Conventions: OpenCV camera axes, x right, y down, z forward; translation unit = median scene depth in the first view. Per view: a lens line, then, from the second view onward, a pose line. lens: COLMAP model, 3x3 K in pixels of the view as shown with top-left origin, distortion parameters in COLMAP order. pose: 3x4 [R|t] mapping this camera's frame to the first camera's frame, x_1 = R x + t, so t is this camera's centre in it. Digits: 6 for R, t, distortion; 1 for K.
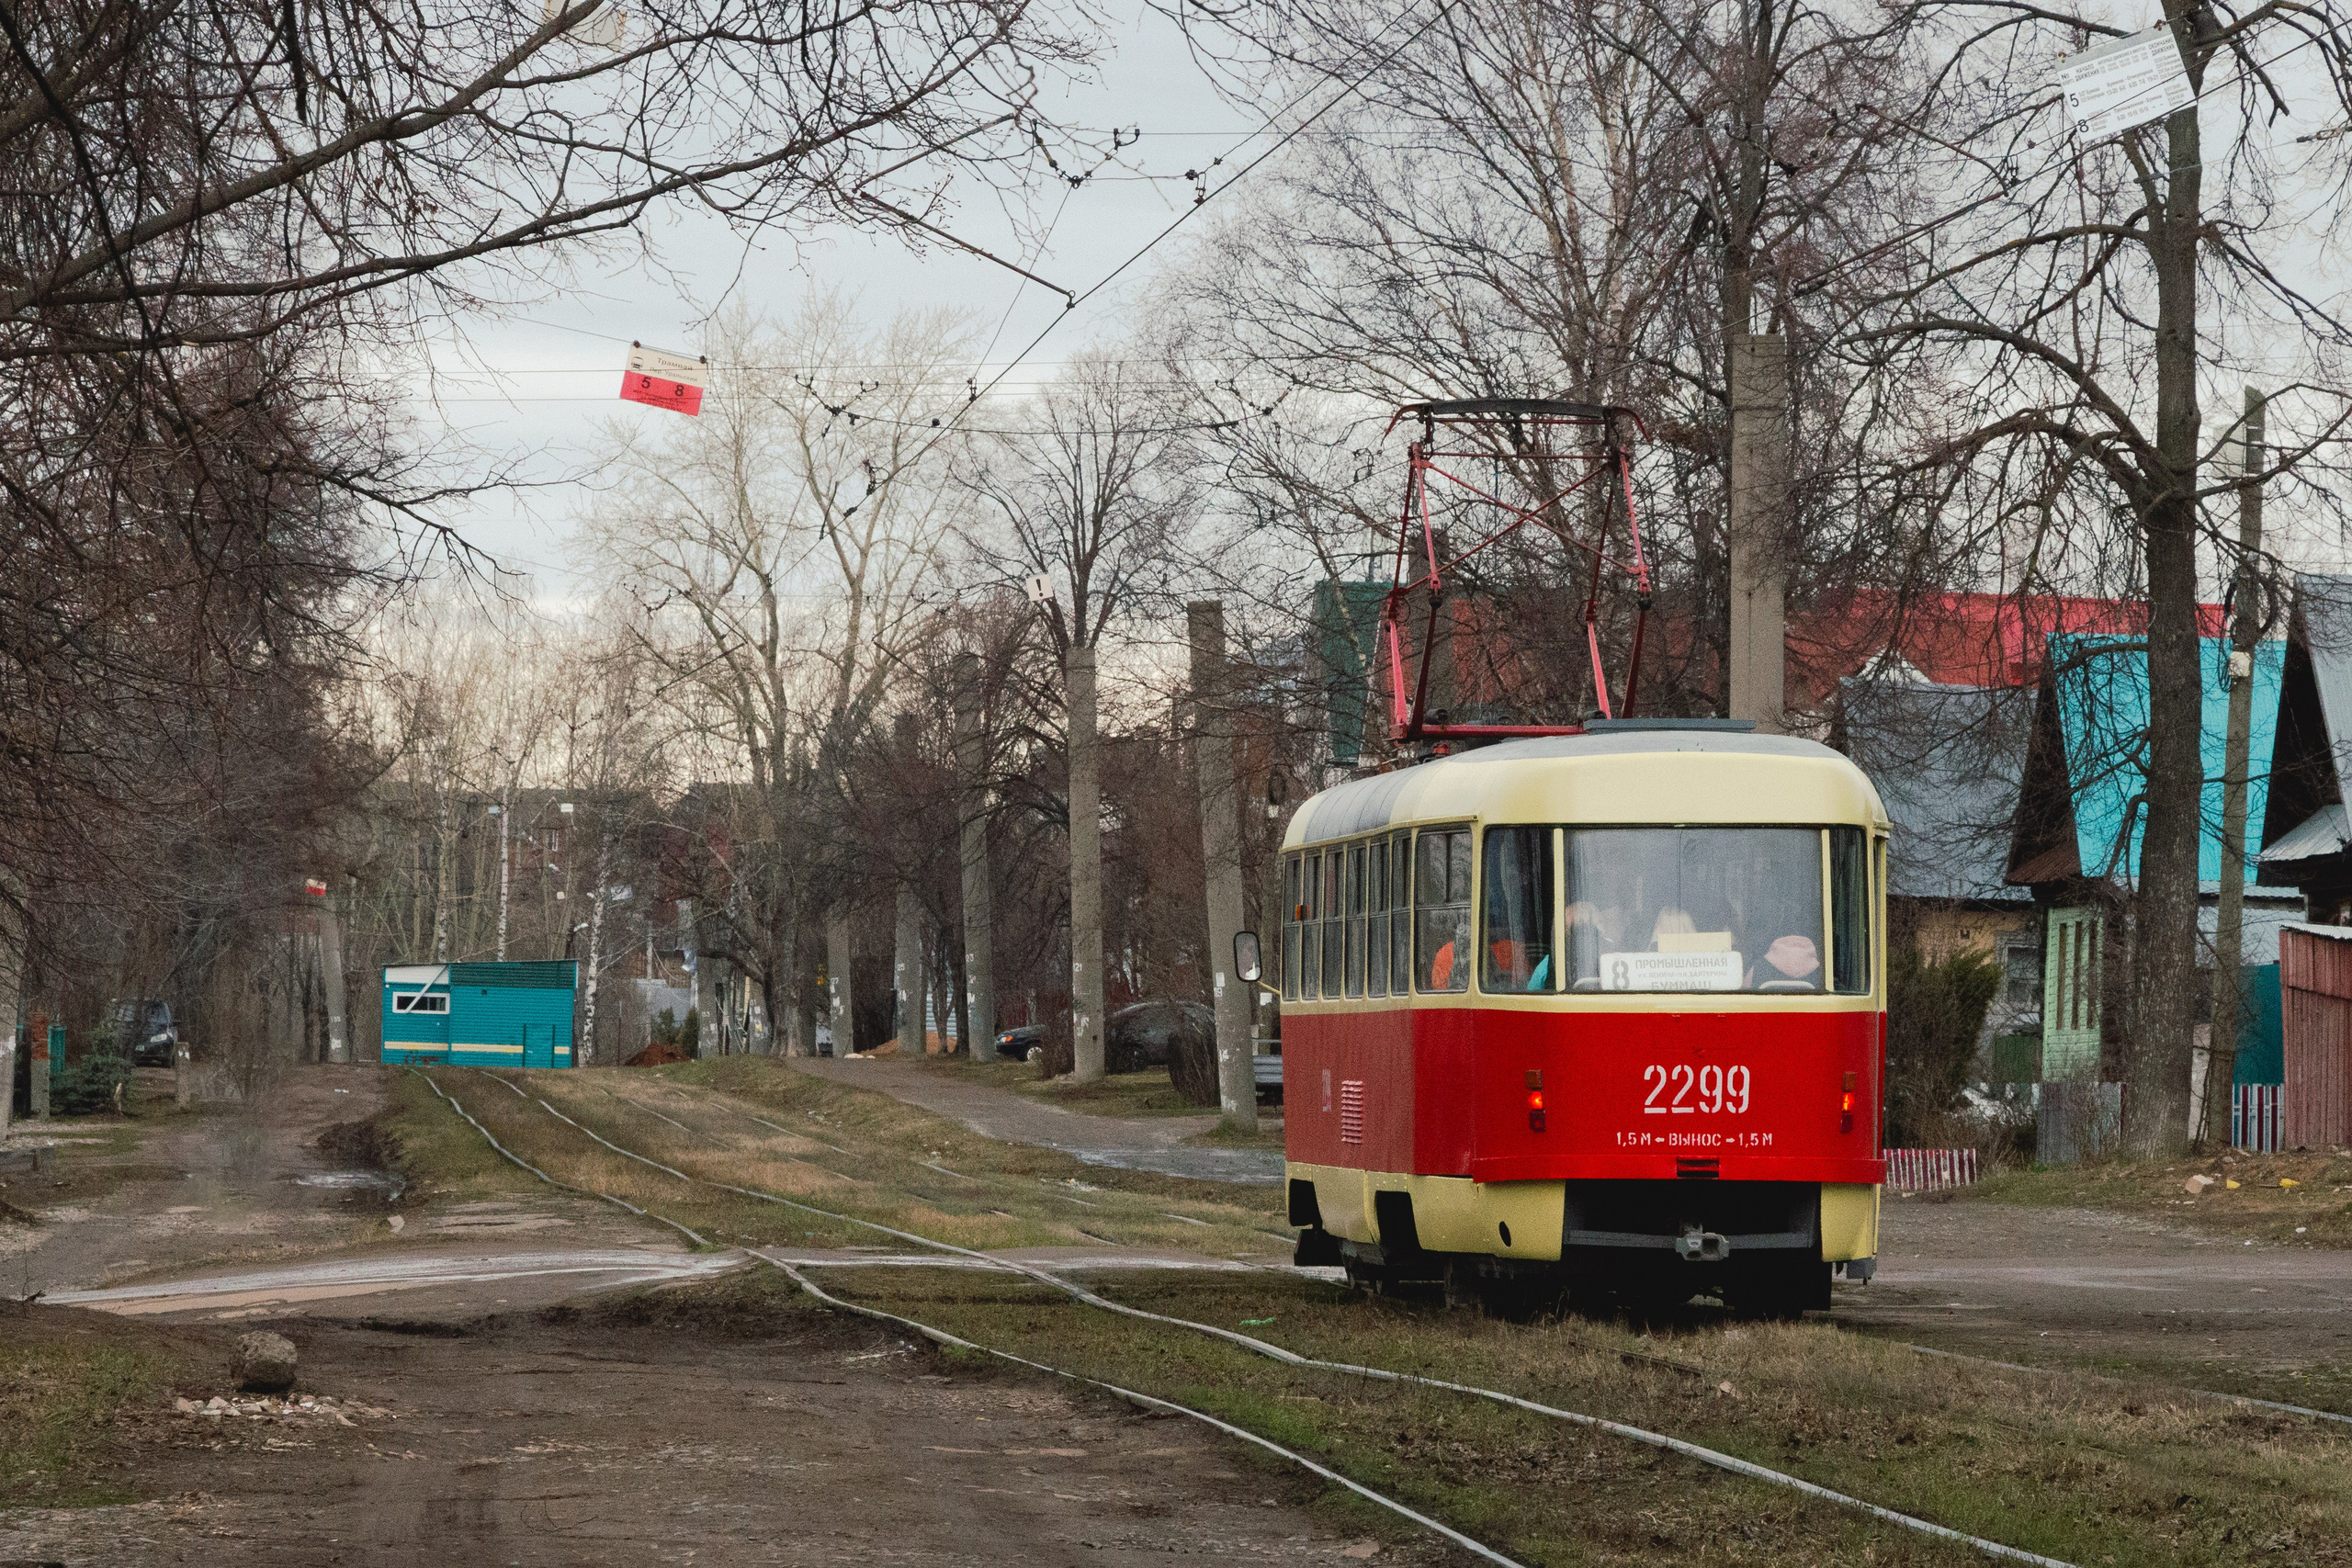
lens RADIAL K [[10765.1, 0, 1175.1], [0, 10765.1, 787.5], [0, 0, 1]] dist [0.128106, 0.000000]
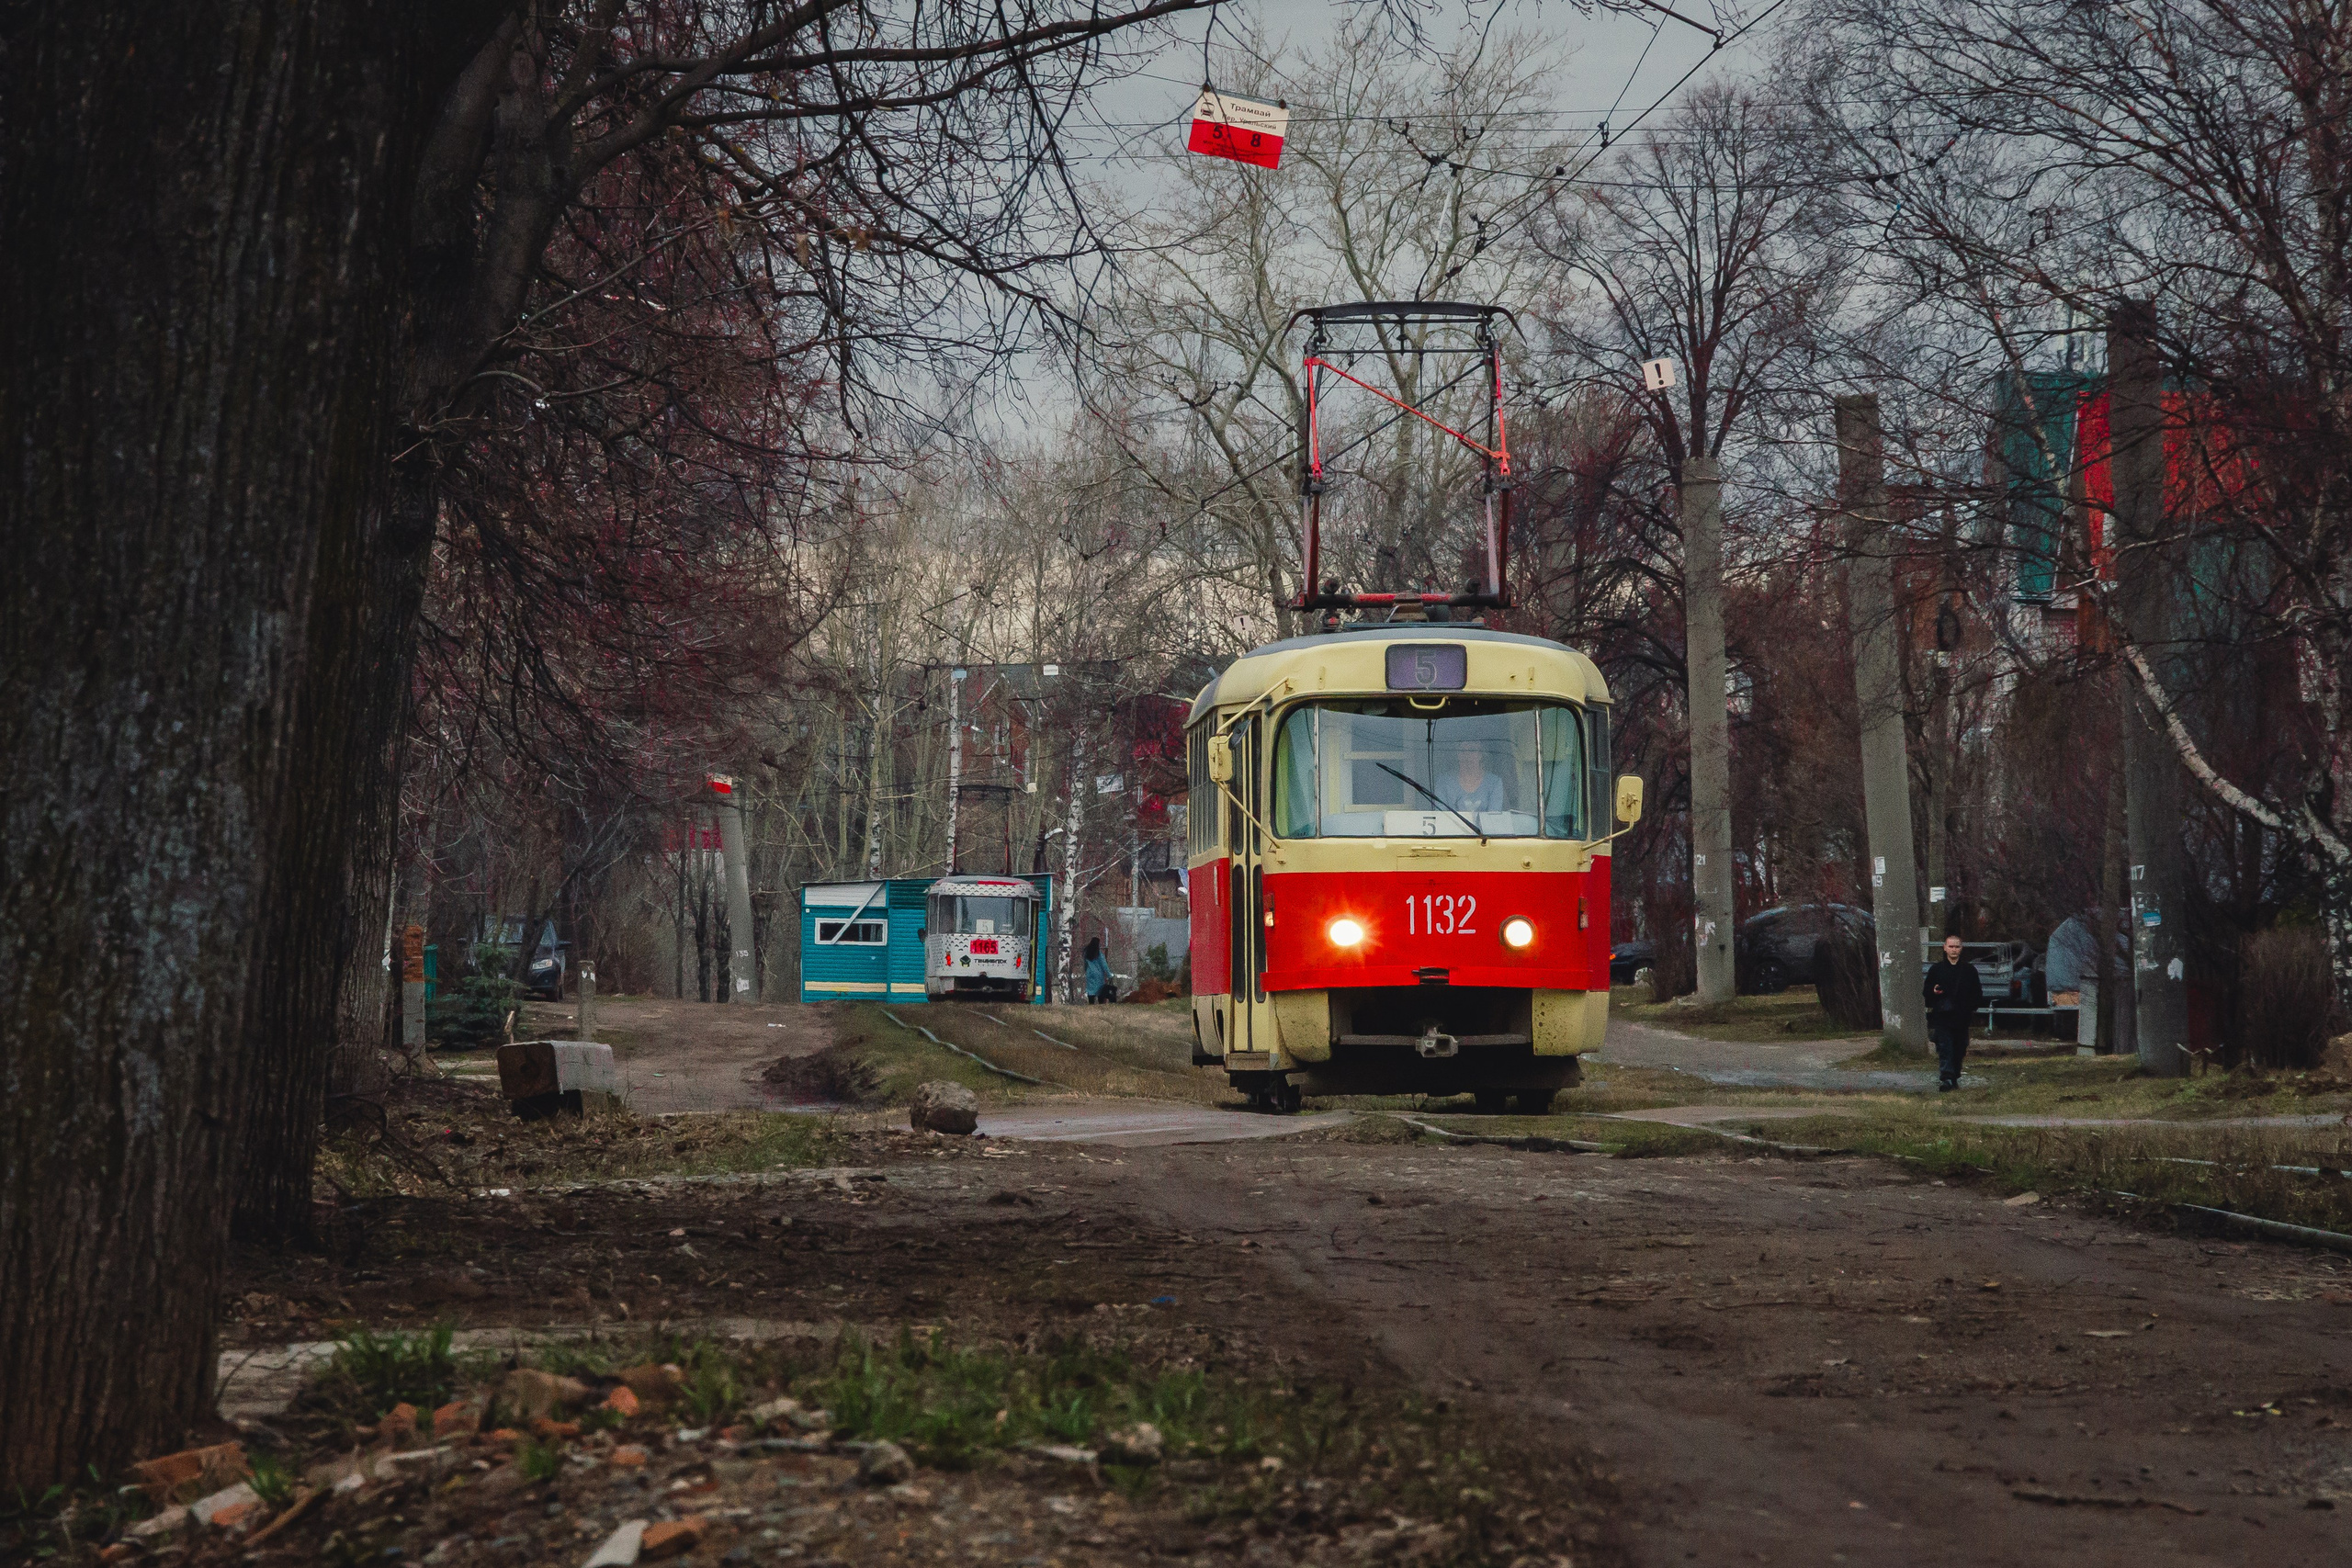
lens RADIAL K [[14911.8, 0, 1171.7], [0, 14911.8, 777.4], [0, 0, 1]] dist [0.317812, 0.000000]
pose [[0.999034, -0.009686, -0.042862, -0.000713], [0.009953, 0.999932, 0.006000, 0.003551], [0.042801, -0.006421, 0.999063, -0.103359]]
